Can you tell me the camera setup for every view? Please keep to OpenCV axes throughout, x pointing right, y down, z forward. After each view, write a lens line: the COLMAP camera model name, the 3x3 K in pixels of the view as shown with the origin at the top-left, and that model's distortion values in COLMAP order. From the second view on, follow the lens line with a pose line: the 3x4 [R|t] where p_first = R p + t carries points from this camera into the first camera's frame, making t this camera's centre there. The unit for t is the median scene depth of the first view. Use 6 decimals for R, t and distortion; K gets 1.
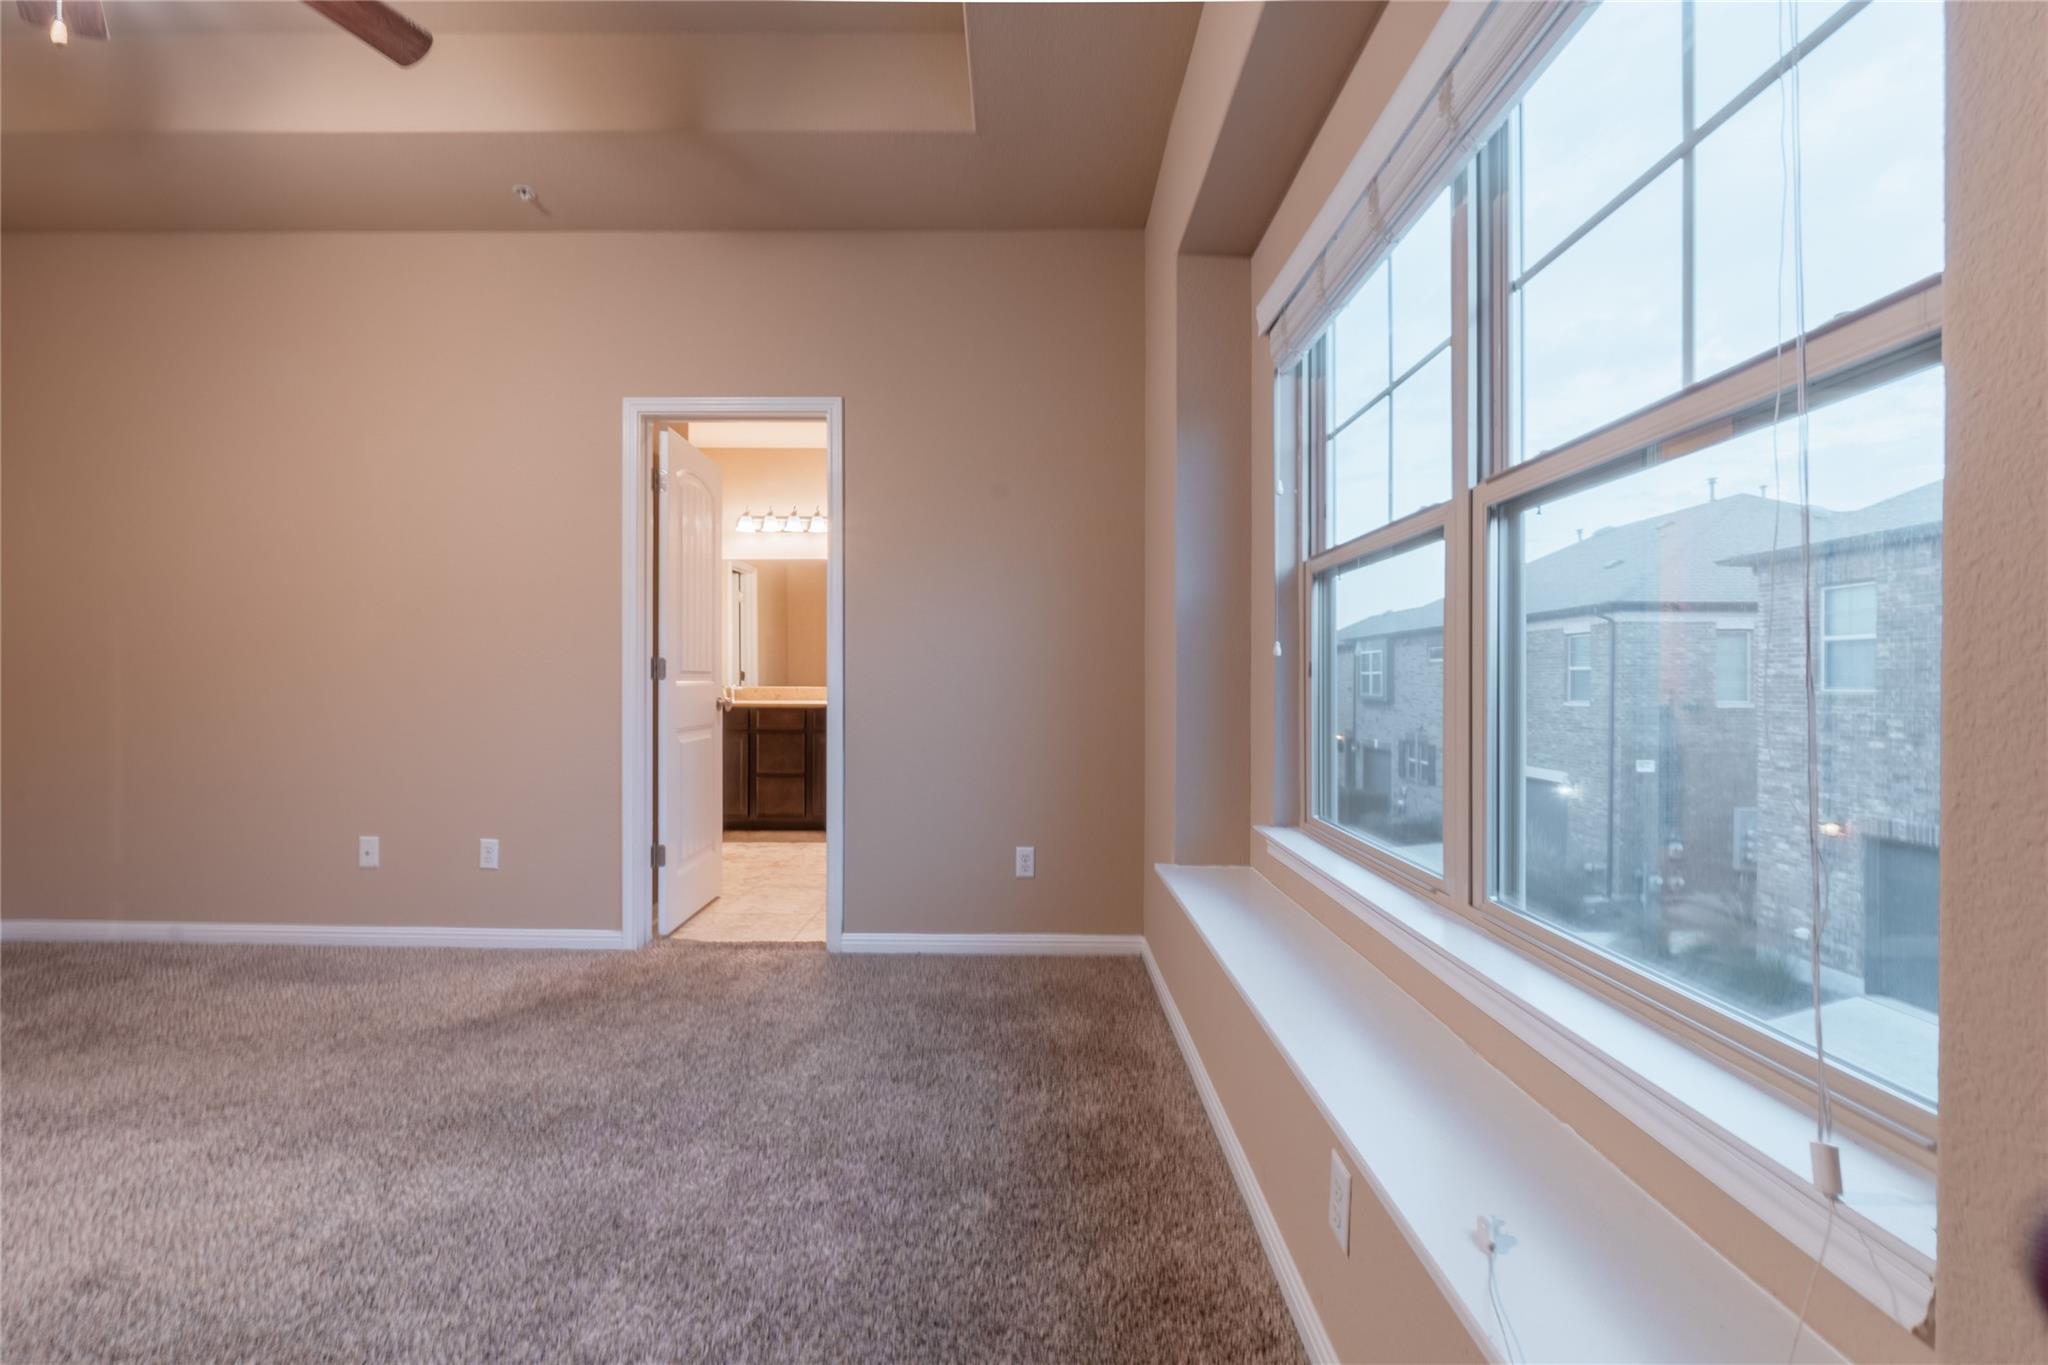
lens RADIAL K [[880.6, 0, 1011.9], [0, 880.6, 685.6], [0, 0, 1]] dist [-0.004578, 0.000350]
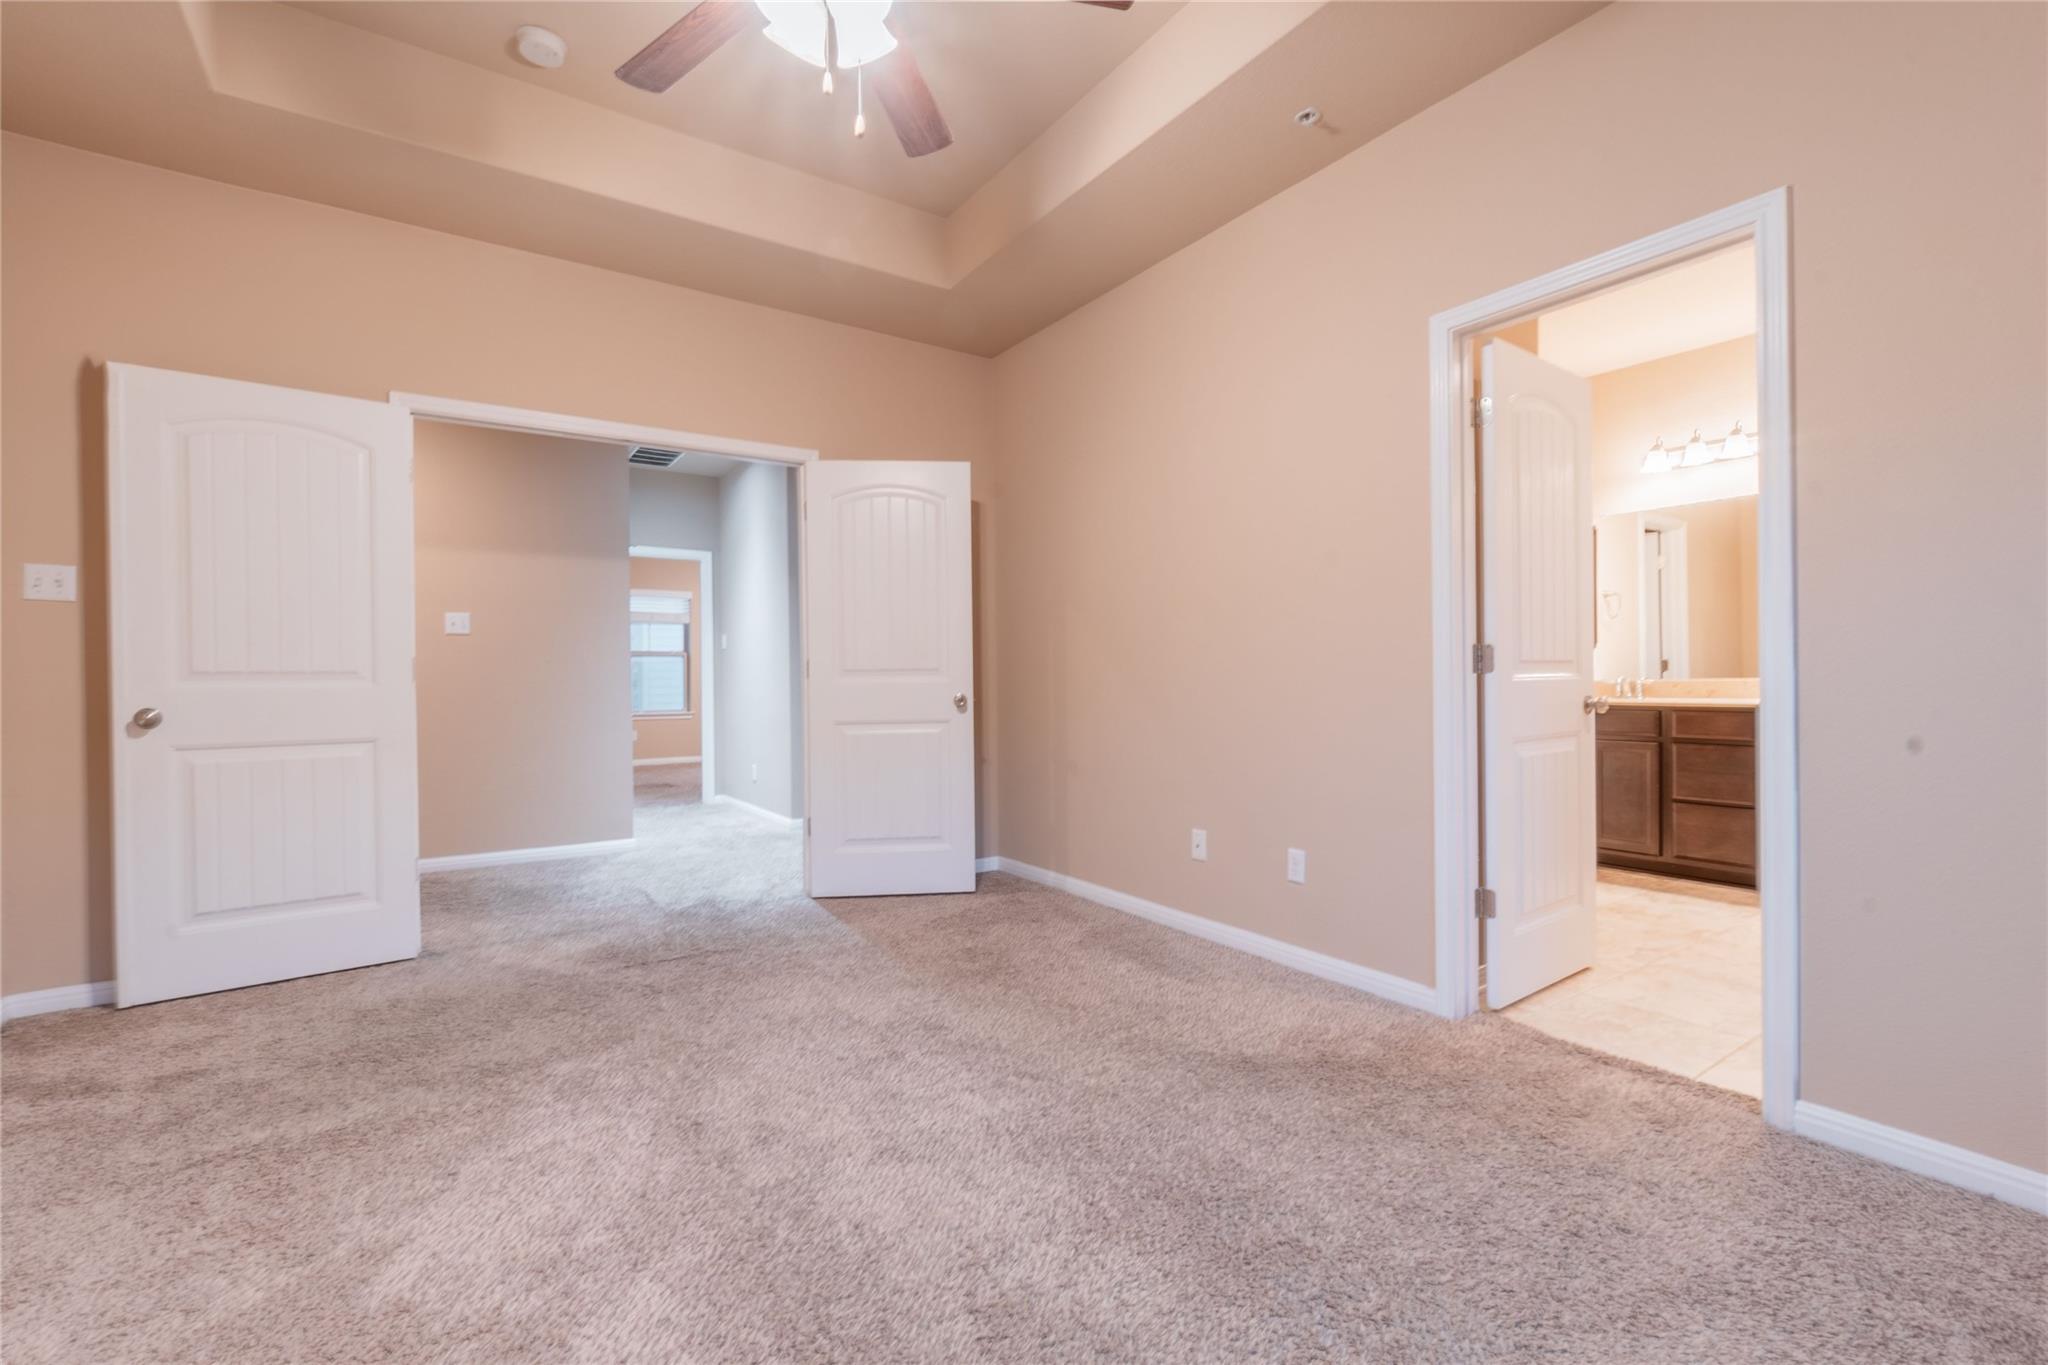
lens RADIAL K [[875.5, 0, 1017.7], [0, 875.5, 684.8], [0, 0, 1]] dist [-0.002792, 0.001576]
pose [[0.571998, -0.006249, -0.820231, -0.009758], [0.011907, 0.999929, 0.000685, -0.001774], [0.820169, -0.010158, 0.572032, 0.245964]]
